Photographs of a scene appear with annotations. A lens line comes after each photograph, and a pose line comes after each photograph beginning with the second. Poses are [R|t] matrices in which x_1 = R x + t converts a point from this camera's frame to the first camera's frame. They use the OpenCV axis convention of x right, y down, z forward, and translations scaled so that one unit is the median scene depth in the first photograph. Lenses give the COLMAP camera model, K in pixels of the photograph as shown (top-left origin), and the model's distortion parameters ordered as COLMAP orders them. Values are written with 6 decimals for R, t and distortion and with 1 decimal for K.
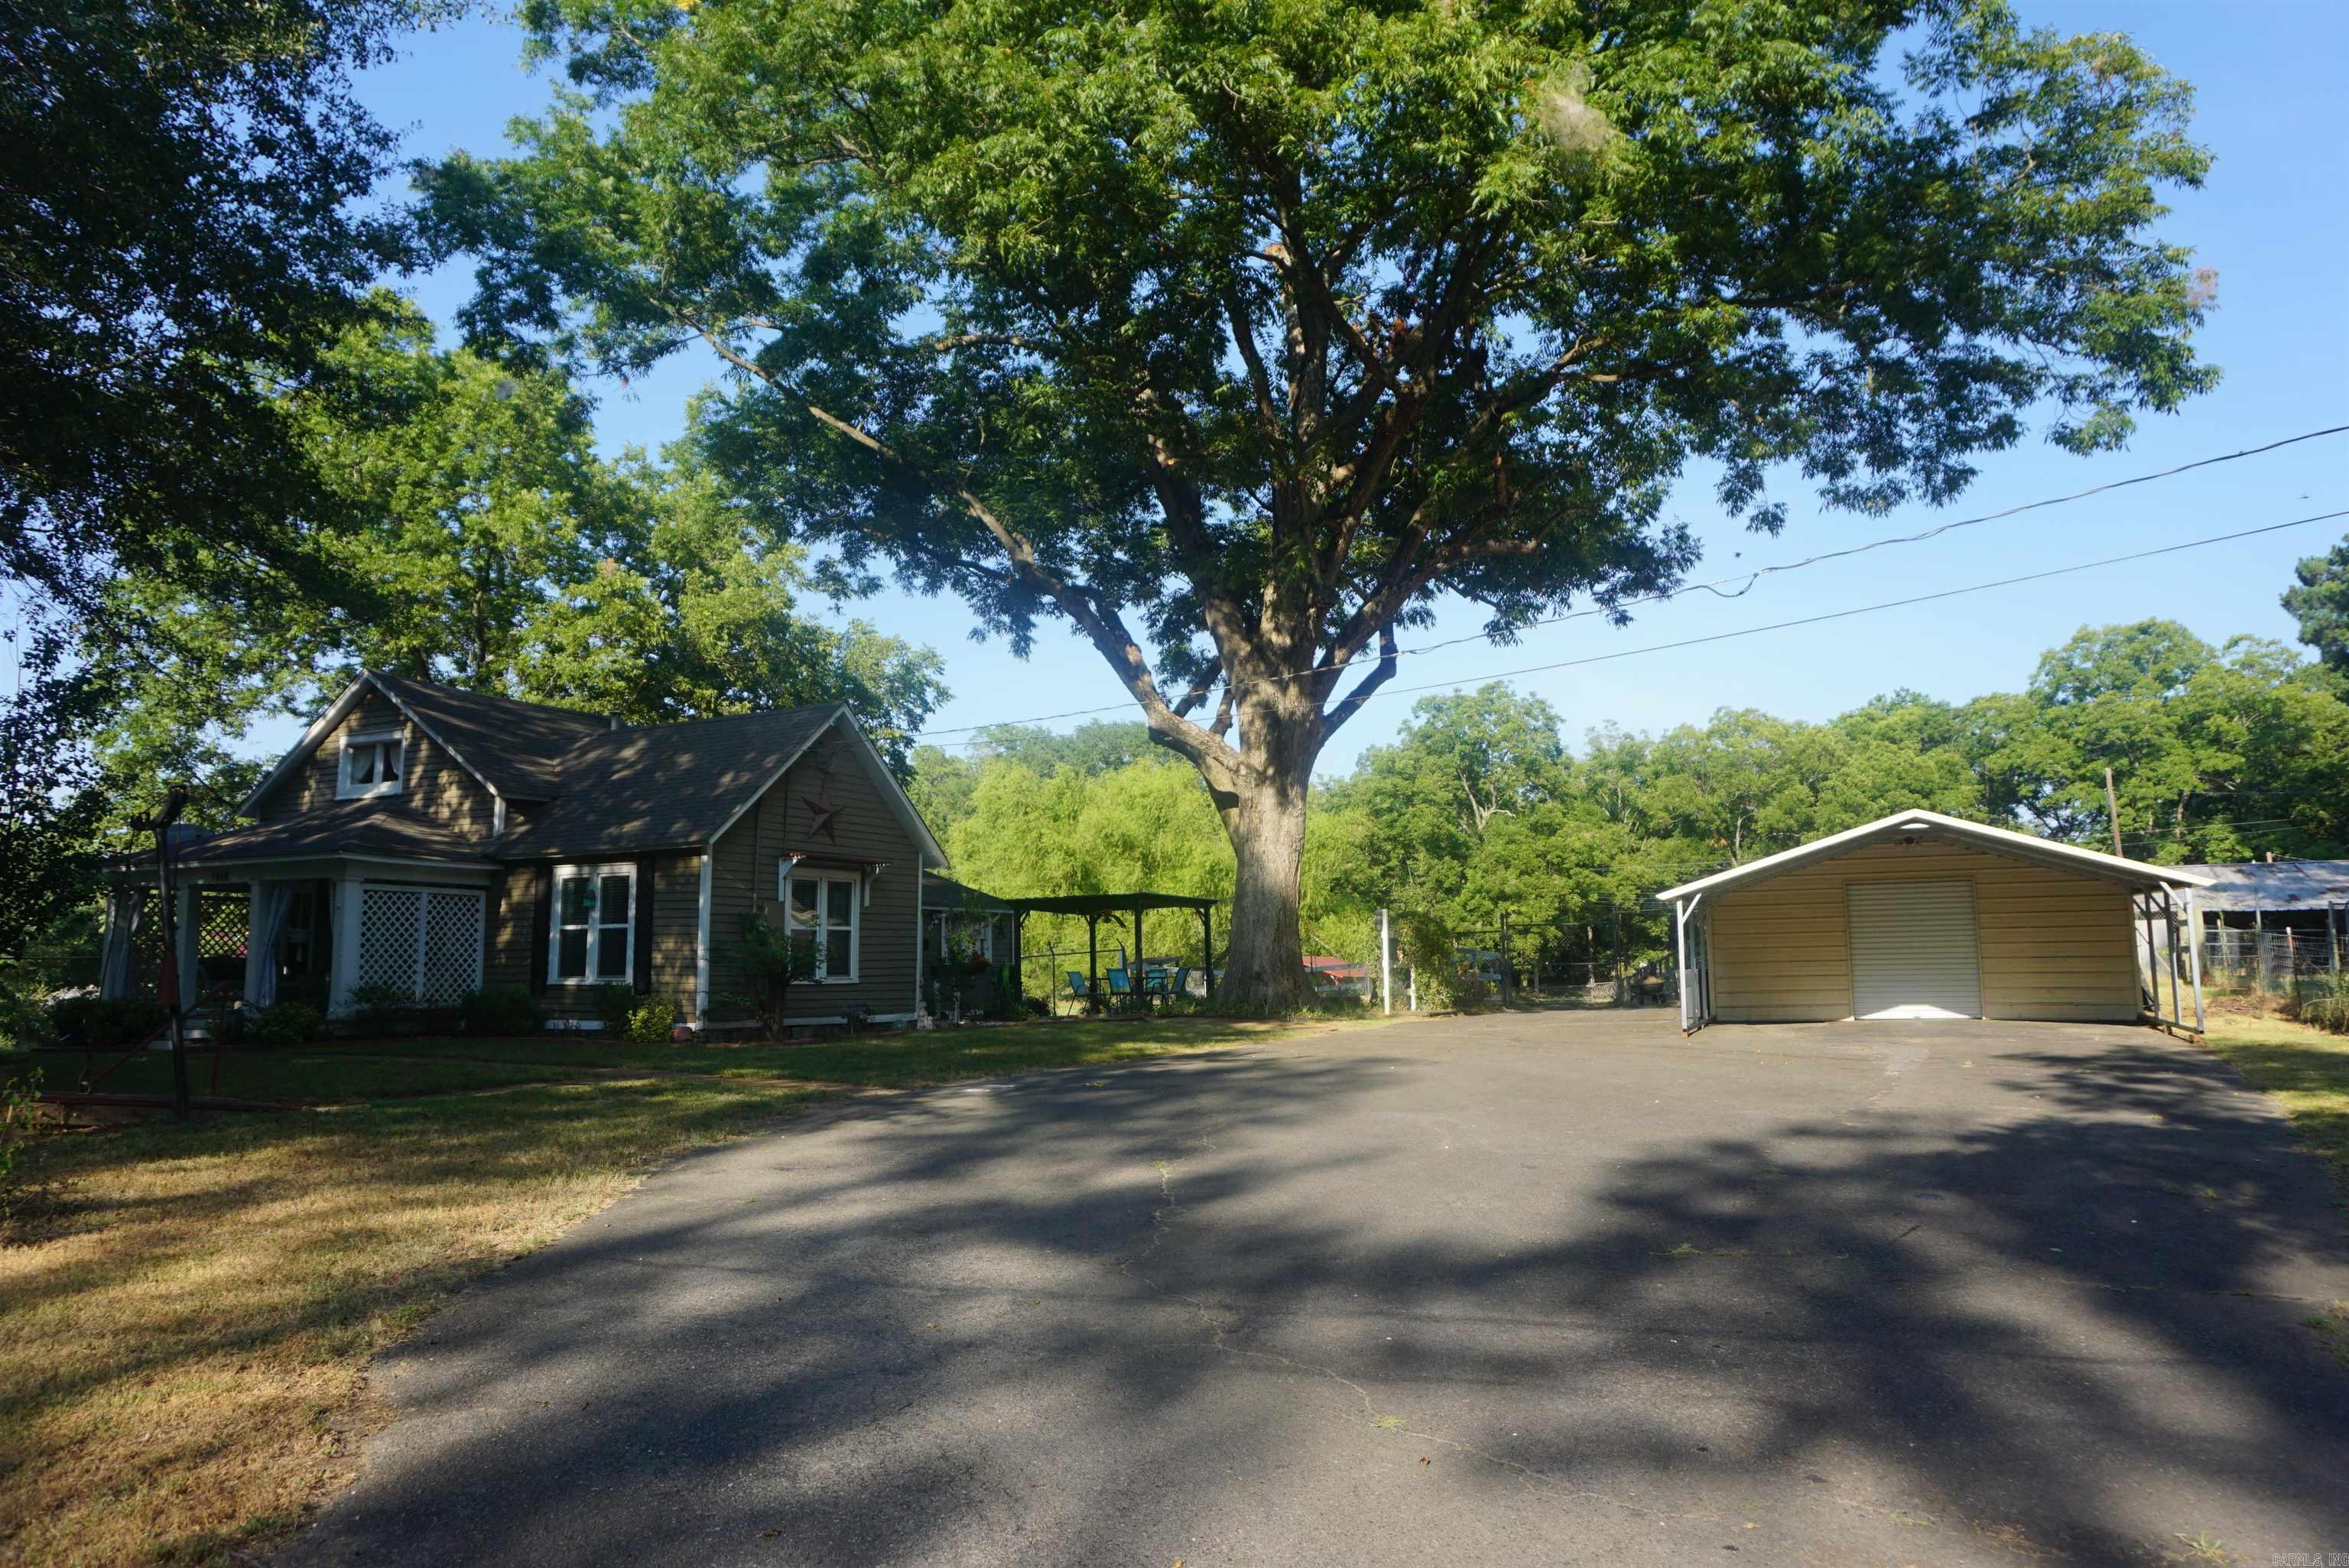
lens RADIAL K [[1566.2, 0, 1183.2], [0, 1566.2, 803.5], [0, 0, 1]] dist [-0.056685, 0.037089]
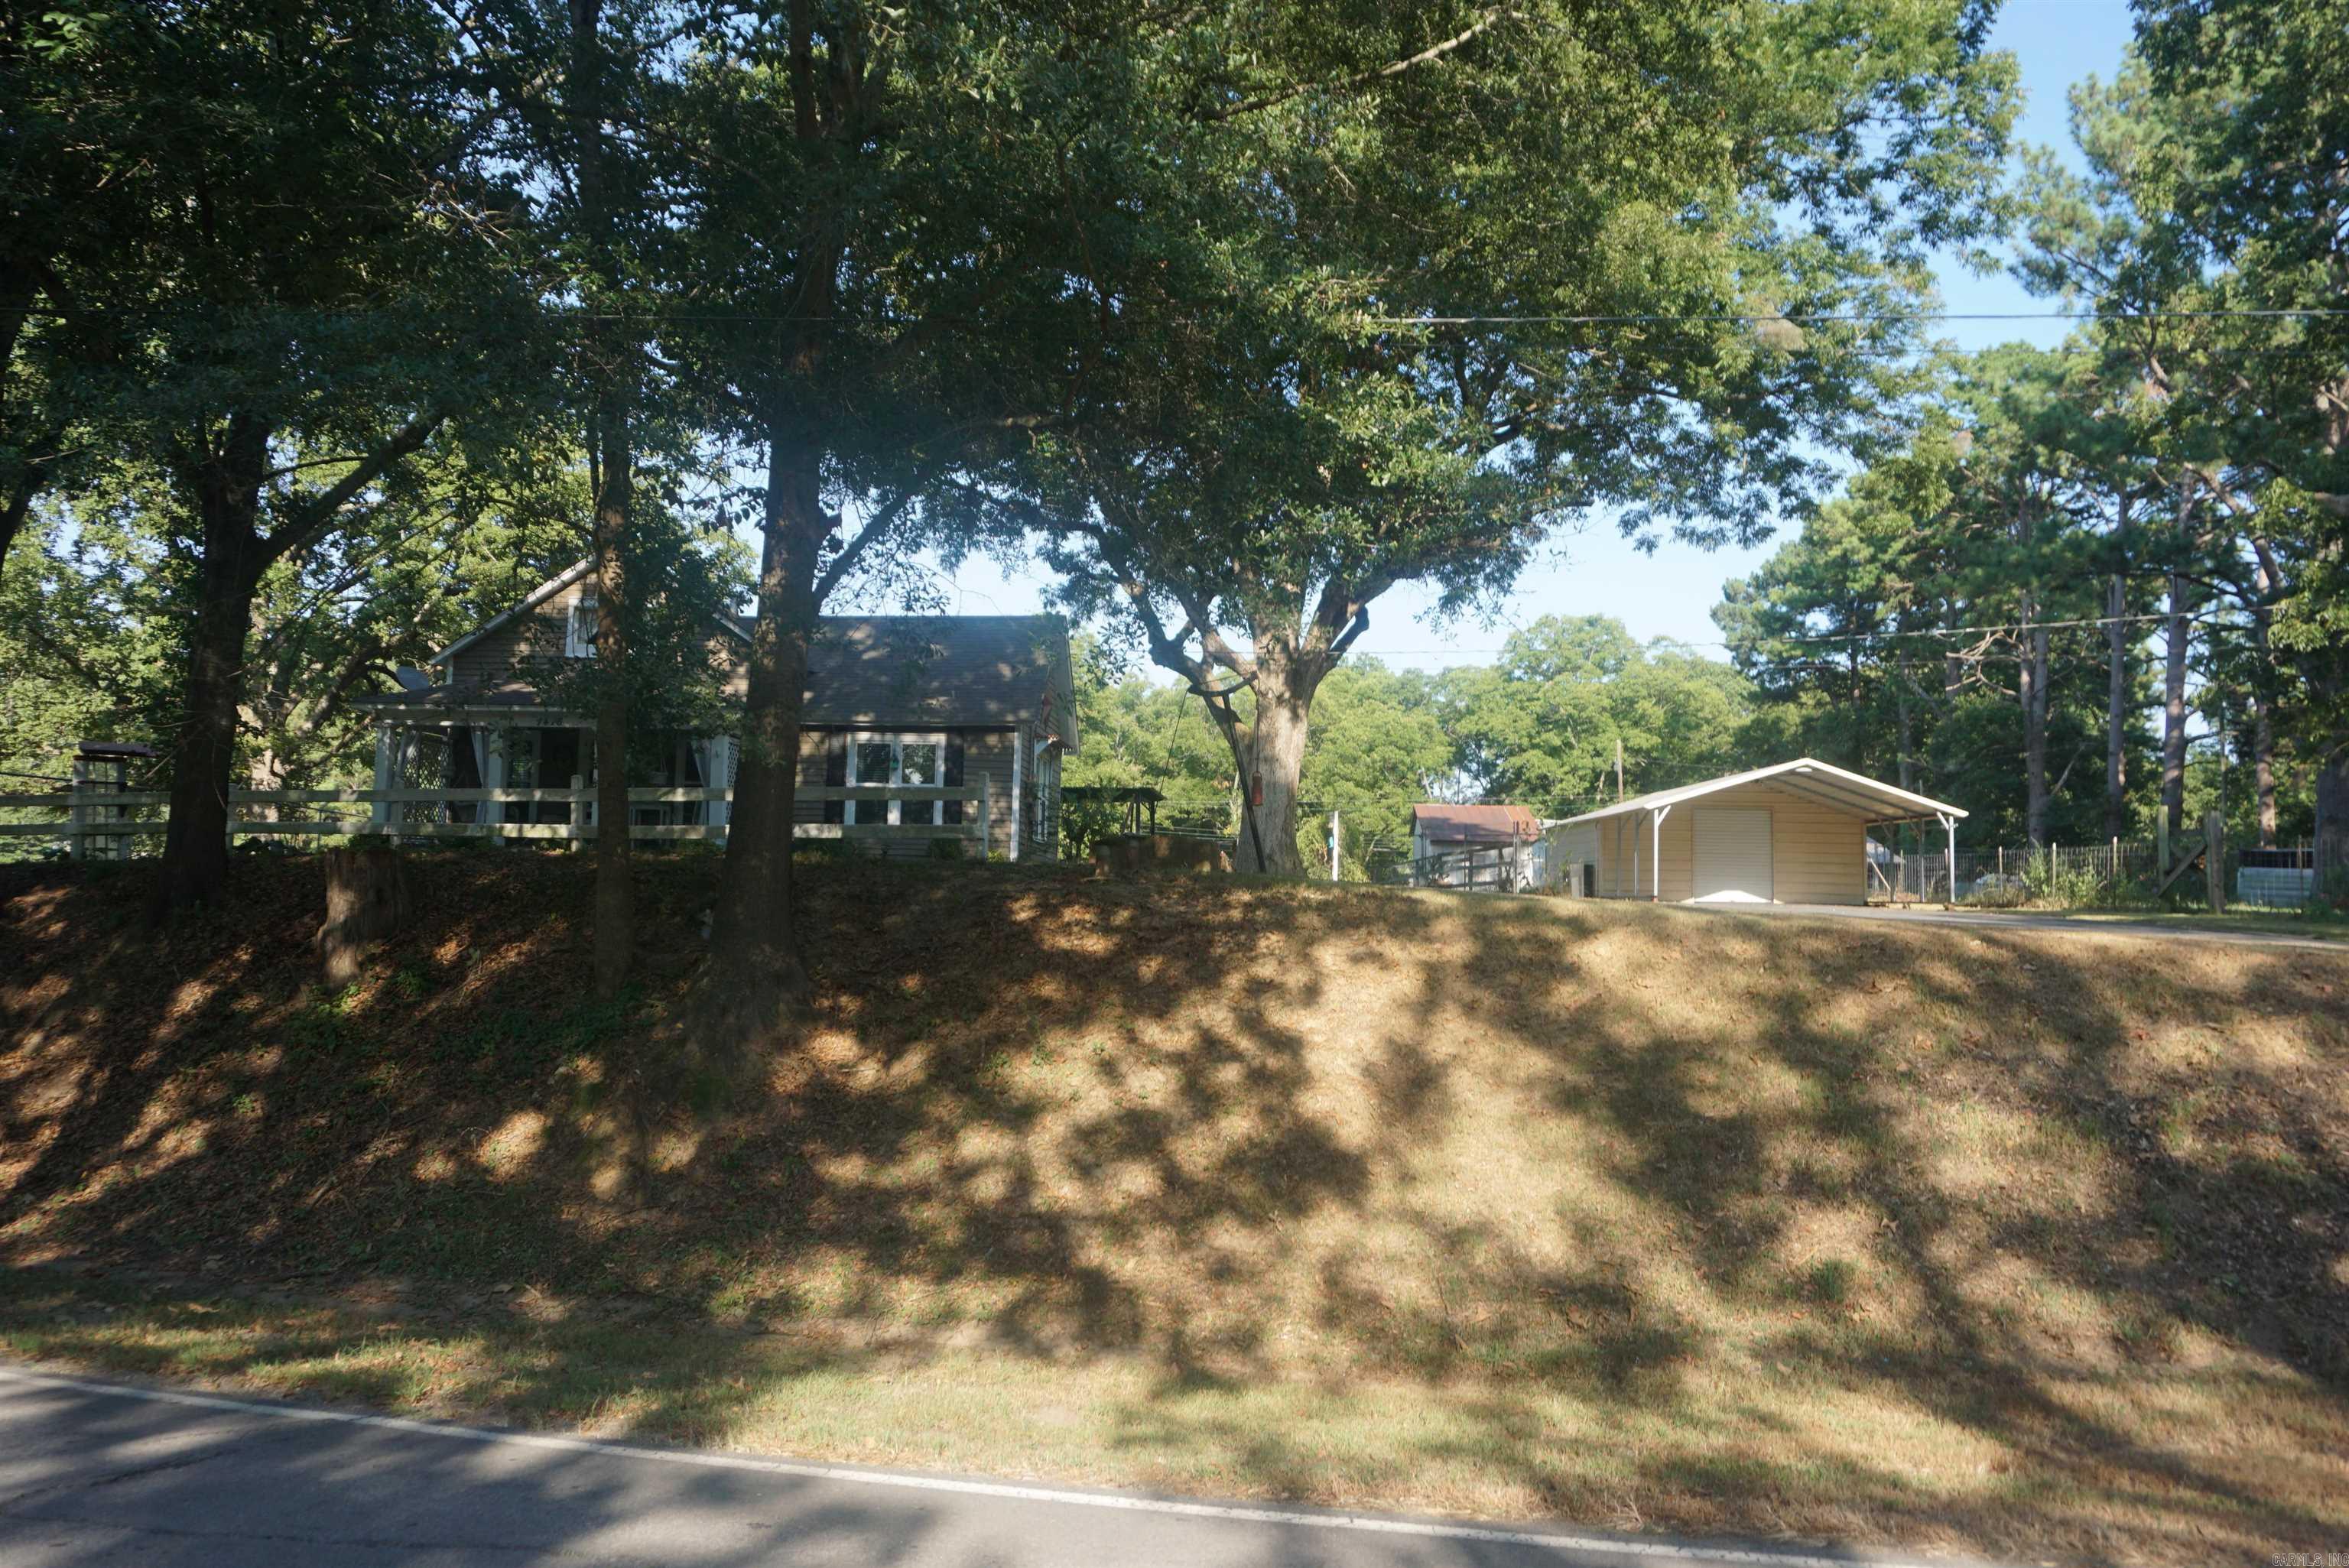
lens RADIAL K [[1707.7, 0, 1169.9], [0, 1707.7, 796.7], [0, 0, 1]] dist [-0.044634, 0.003299]
pose [[0.921584, 0.058155, 0.383797, -0.180363], [-0.073229, 0.997008, 0.024767, 0.010928], [-0.381208, -0.050930, 0.923085, -0.077579]]
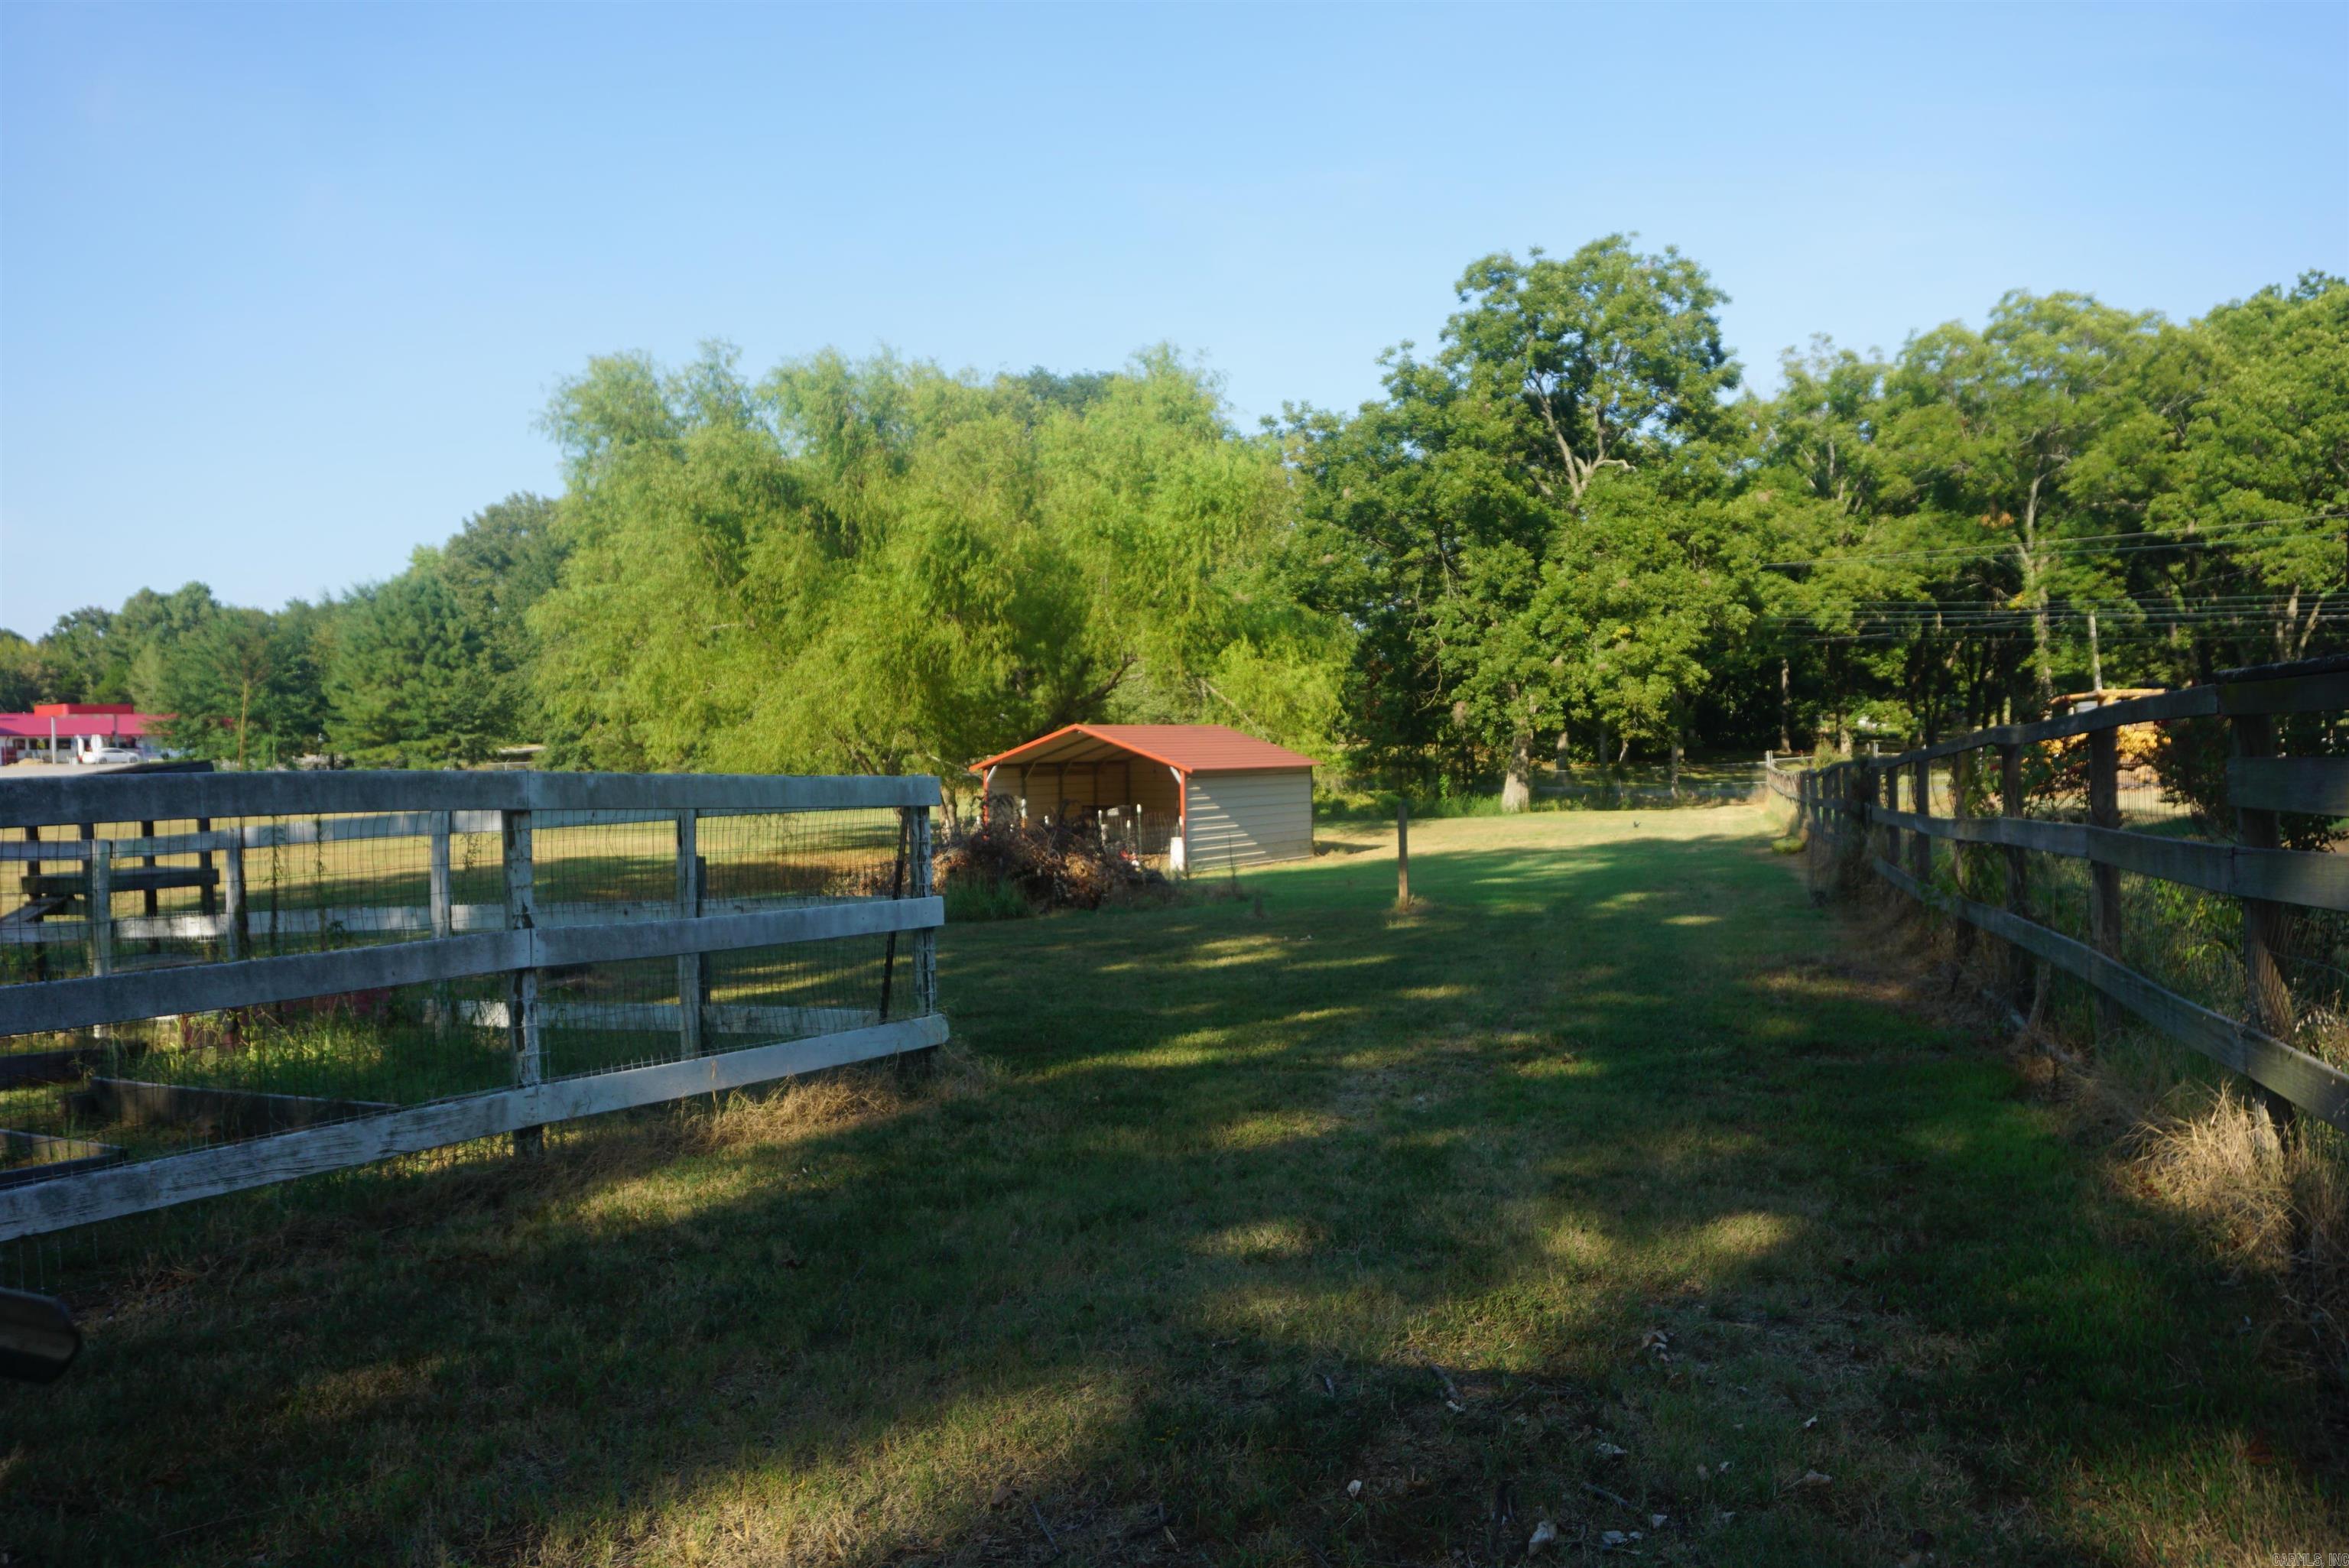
lens RADIAL K [[1780.7, 0, 1201.8], [0, 1780.7, 777.8], [0, 0, 1]] dist [-0.012267, 0.015711]
pose [[0.997221, -0.010167, -0.073798, 0.121429], [0.020091, 0.990640, 0.135017, 0.034253], [0.071734, -0.136125, 0.988091, 0.397307]]
